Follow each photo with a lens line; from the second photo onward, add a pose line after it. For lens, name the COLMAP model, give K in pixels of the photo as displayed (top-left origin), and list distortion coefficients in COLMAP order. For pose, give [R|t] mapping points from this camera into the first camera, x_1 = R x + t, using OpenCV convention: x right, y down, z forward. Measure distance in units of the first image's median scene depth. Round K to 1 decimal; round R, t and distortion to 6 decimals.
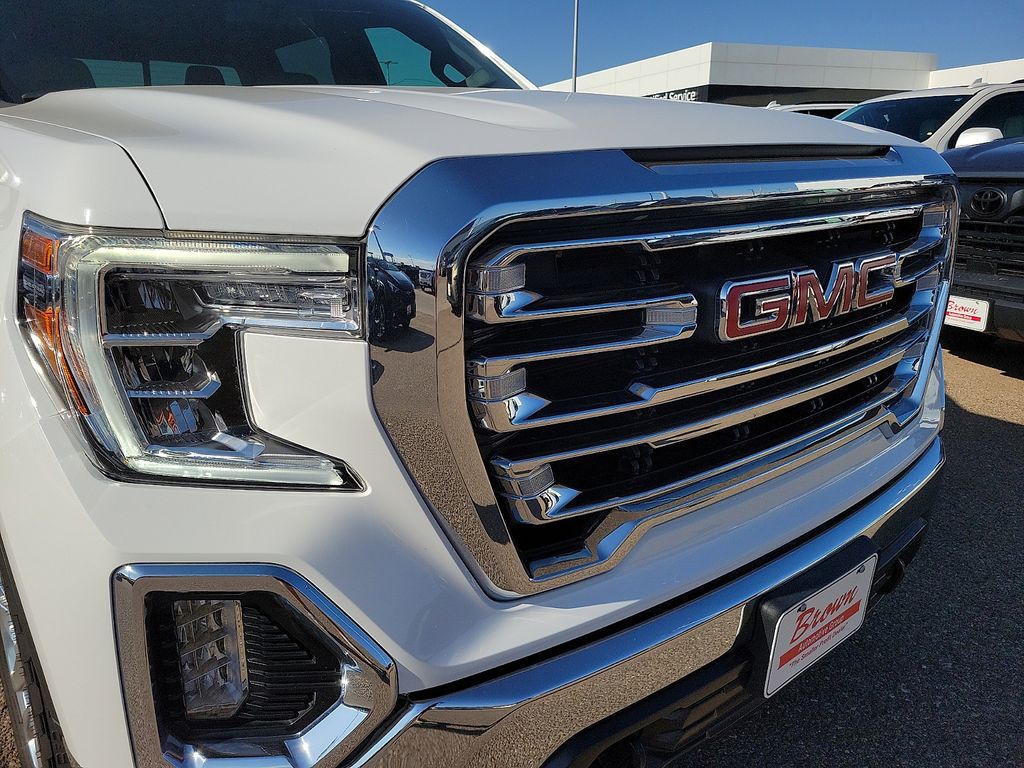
lens RADIAL K [[772.2, 0, 507.1], [0, 772.2, 381.7], [0, 0, 1]] dist [0.028221, -0.009113]
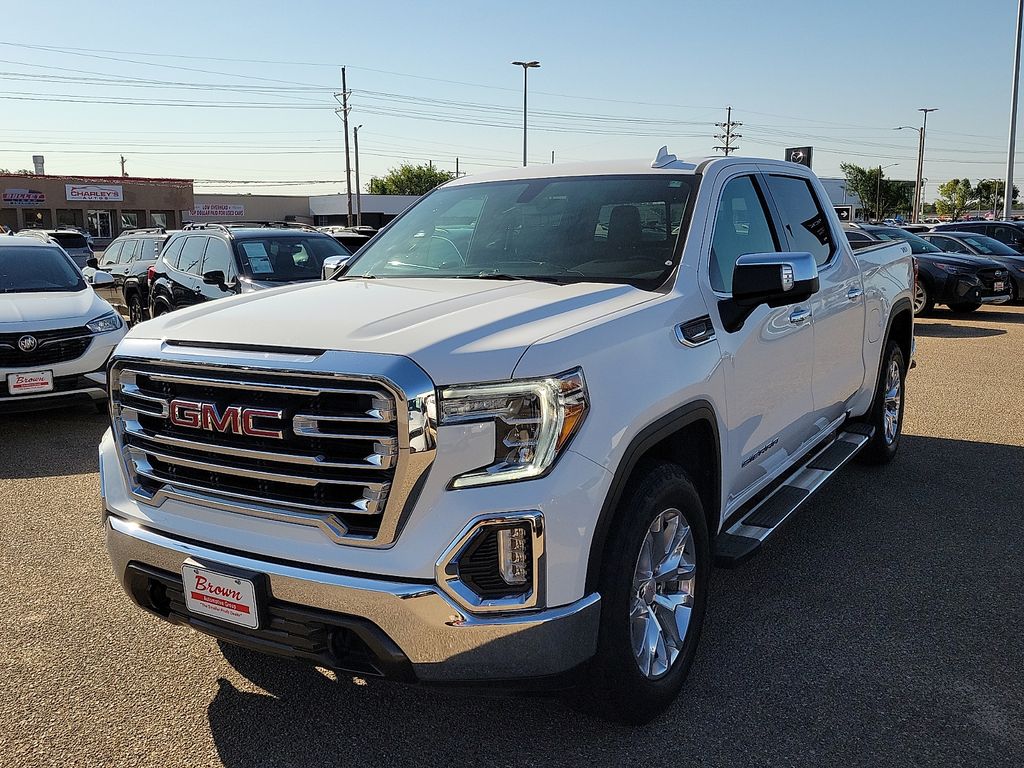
lens RADIAL K [[921.4, 0, 492.6], [0, 921.4, 382.4], [0, 0, 1]] dist [0.039323, -0.003393]
pose [[0.327336, 0.150348, -0.932870, 3.447443], [-0.246141, 0.966743, 0.069439, -0.655907], [0.912286, 0.206887, 0.353457, 0.944557]]
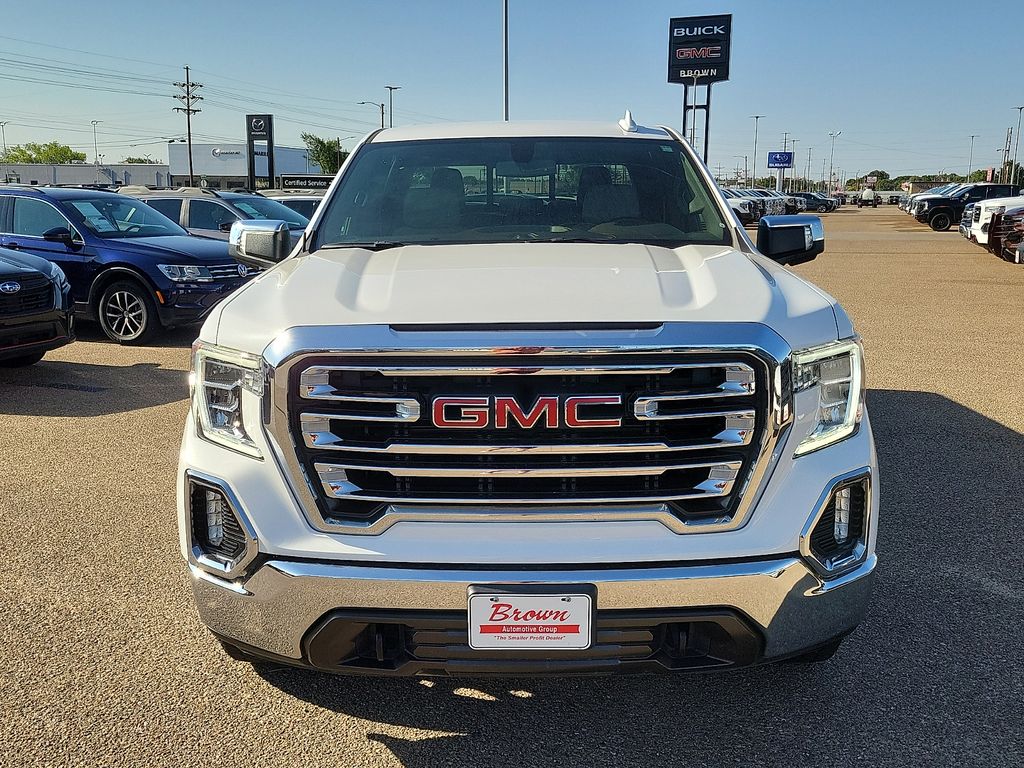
lens RADIAL K [[934.4, 0, 500.1], [0, 934.4, 383.0], [0, 0, 1]] dist [0.045366, -0.001686]
pose [[0.771818, 0.129052, -0.622610, 1.953334], [-0.178099, 0.983868, -0.016848, -0.159493], [0.610392, 0.123890, 0.782351, -0.749374]]
